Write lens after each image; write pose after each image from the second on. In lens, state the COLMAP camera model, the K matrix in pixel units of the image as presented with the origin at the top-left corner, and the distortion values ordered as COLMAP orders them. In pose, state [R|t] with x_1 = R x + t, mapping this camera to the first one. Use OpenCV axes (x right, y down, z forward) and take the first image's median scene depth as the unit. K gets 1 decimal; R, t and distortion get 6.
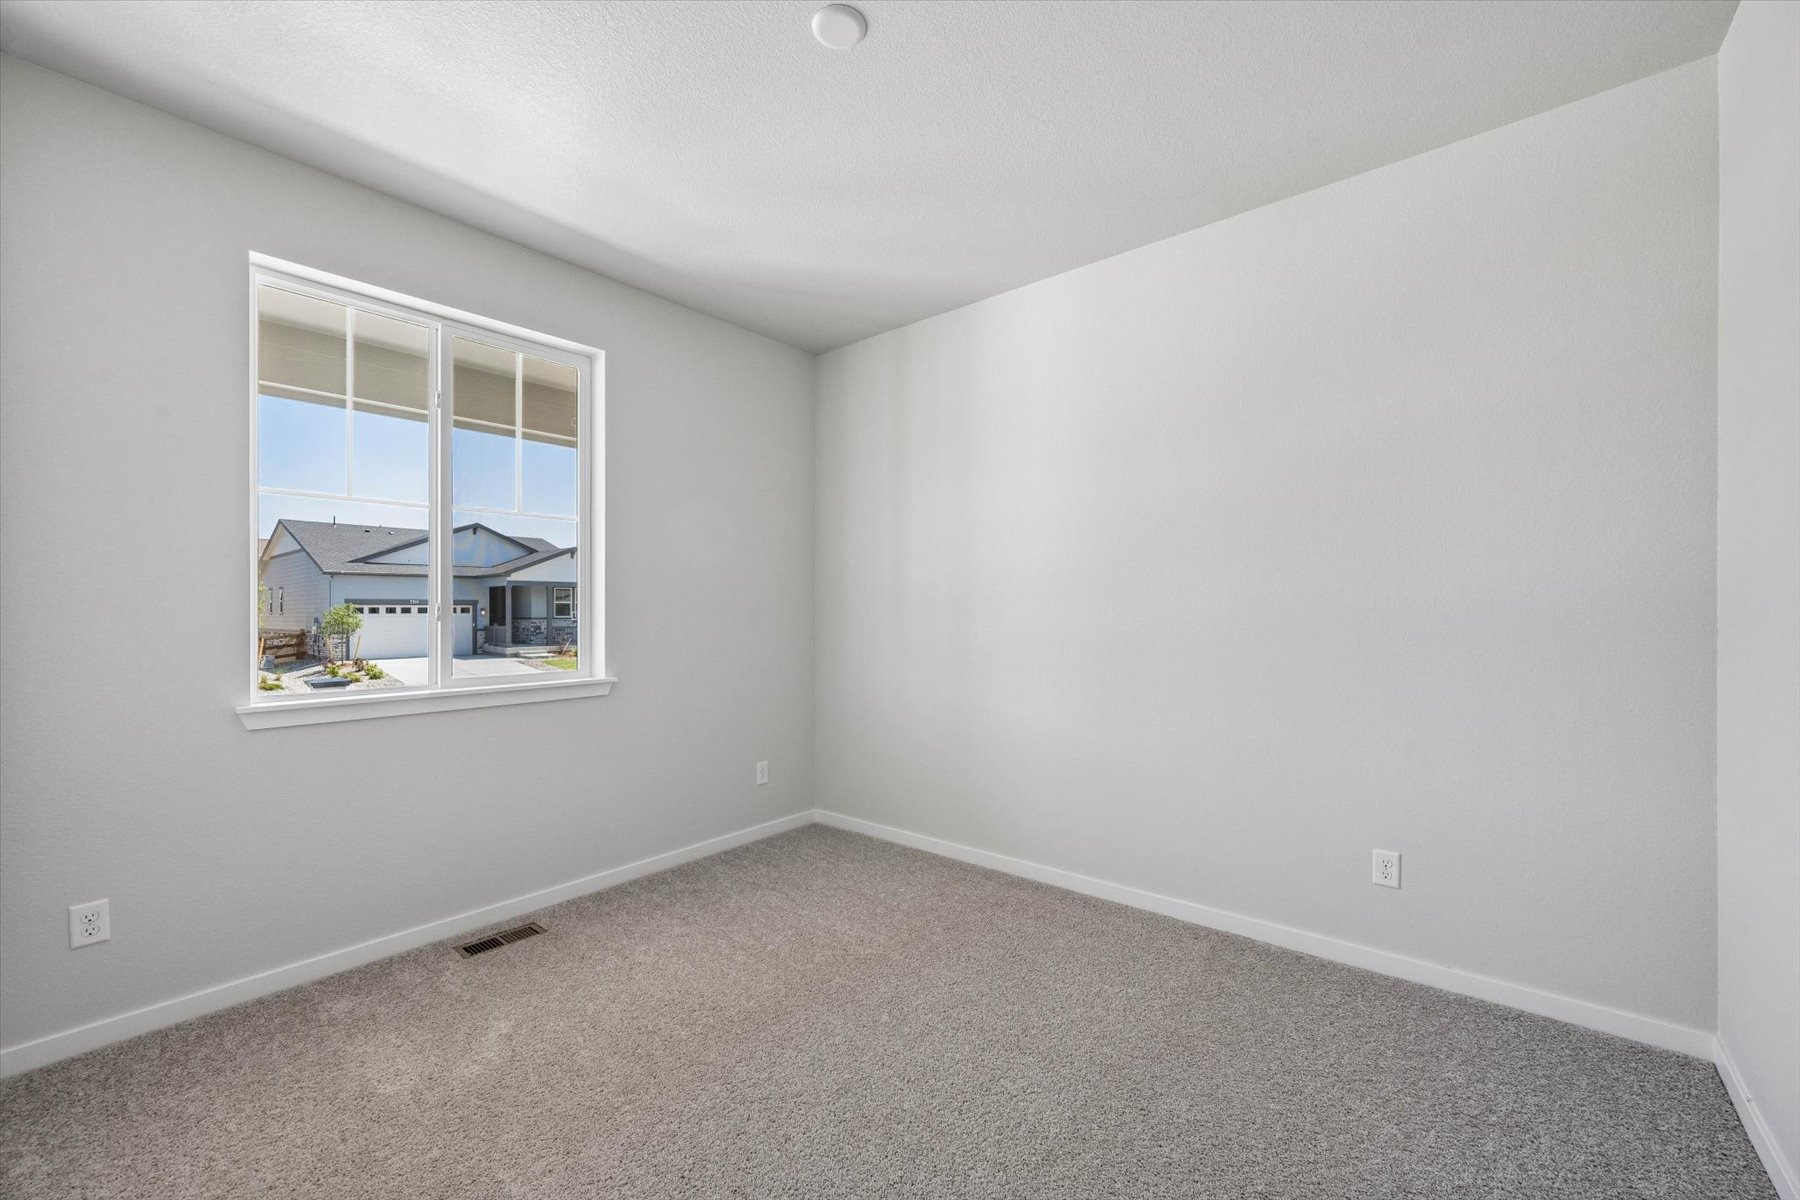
lens RADIAL K [[748.4, 0, 896.7], [0, 748.4, 611.8], [0, 0, 1]] dist [0.000429, -0.000087]
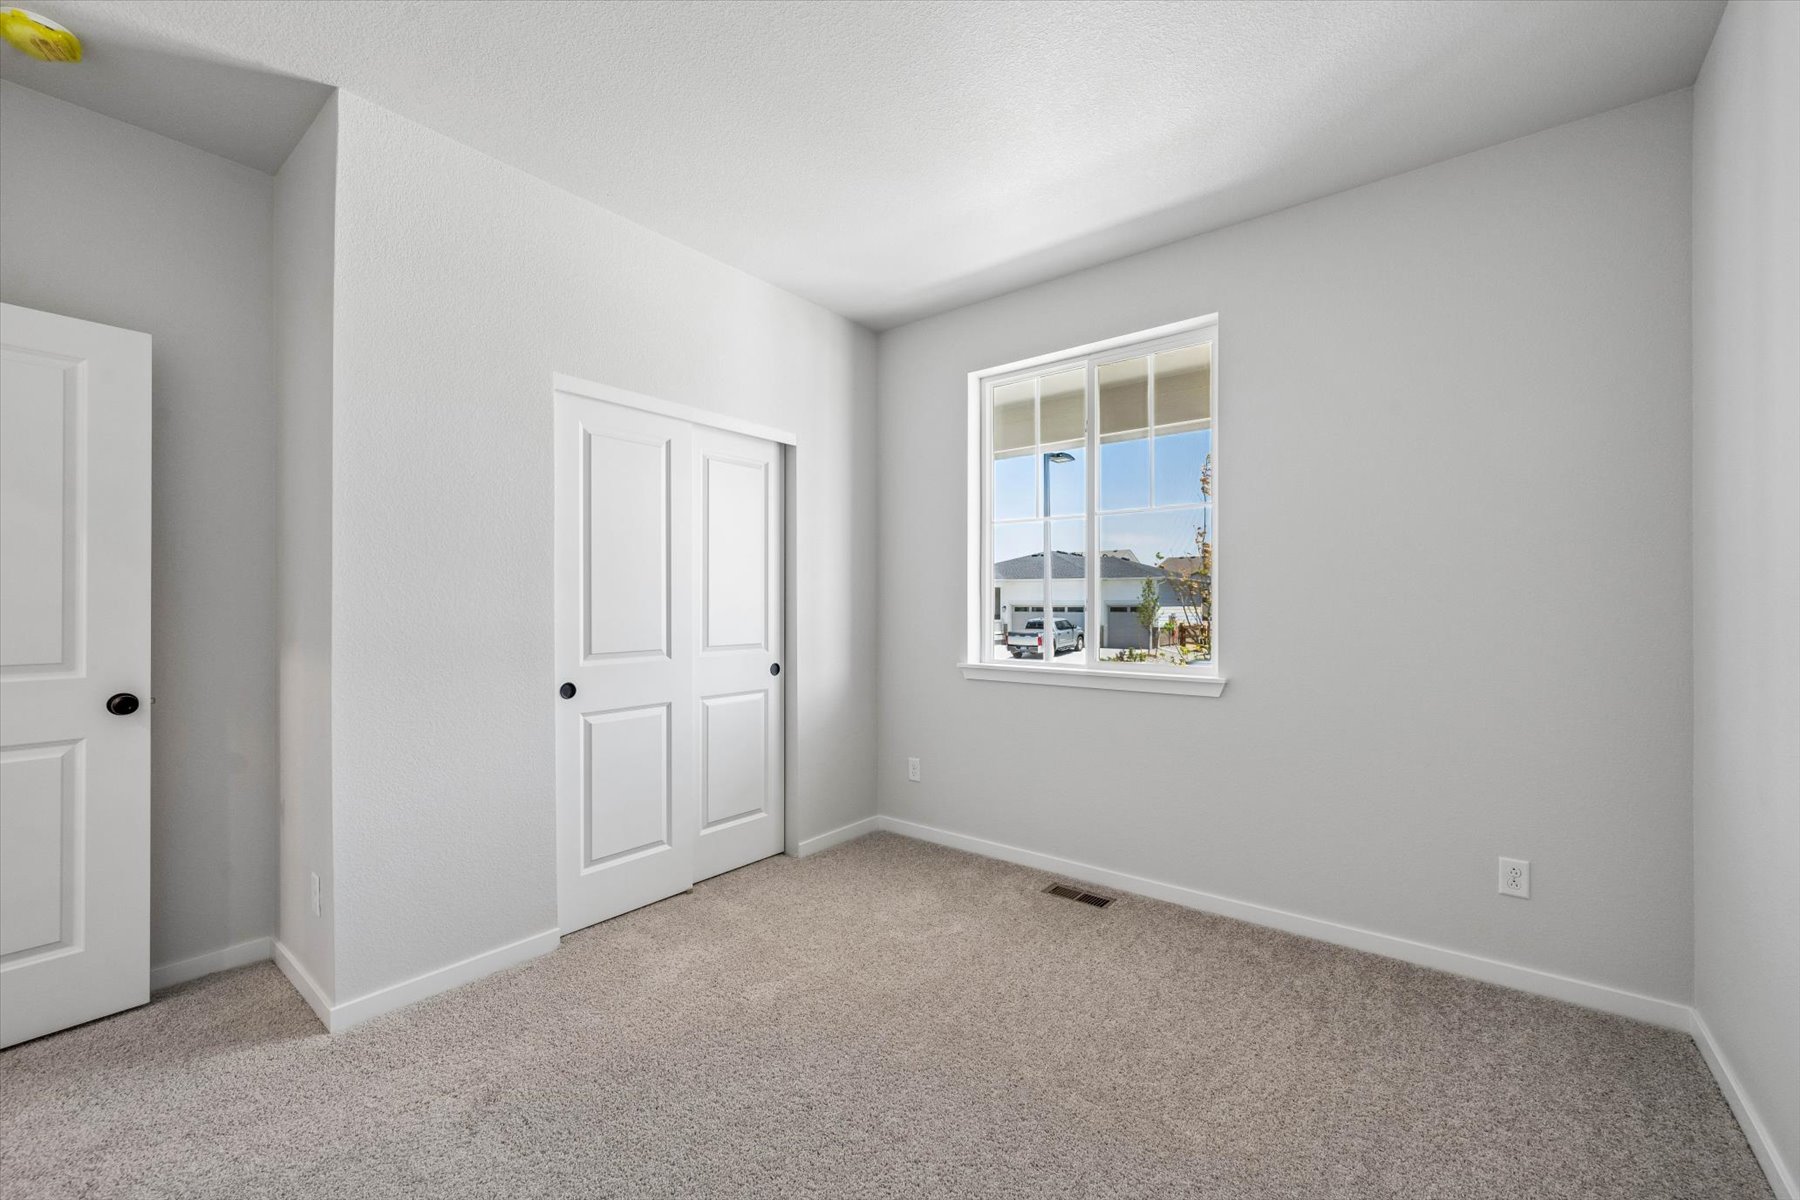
lens RADIAL K [[733.4, 0, 900.0], [0, 733.4, 600.0], [0, 0, 1]] dist [-0.001028, -0.000155]
pose [[0.000741, -0.002791, -0.999996, 0.556807], [-0.004945, 0.999984, -0.002794, -0.000560], [0.999988, 0.004947, 0.000727, 0.711961]]
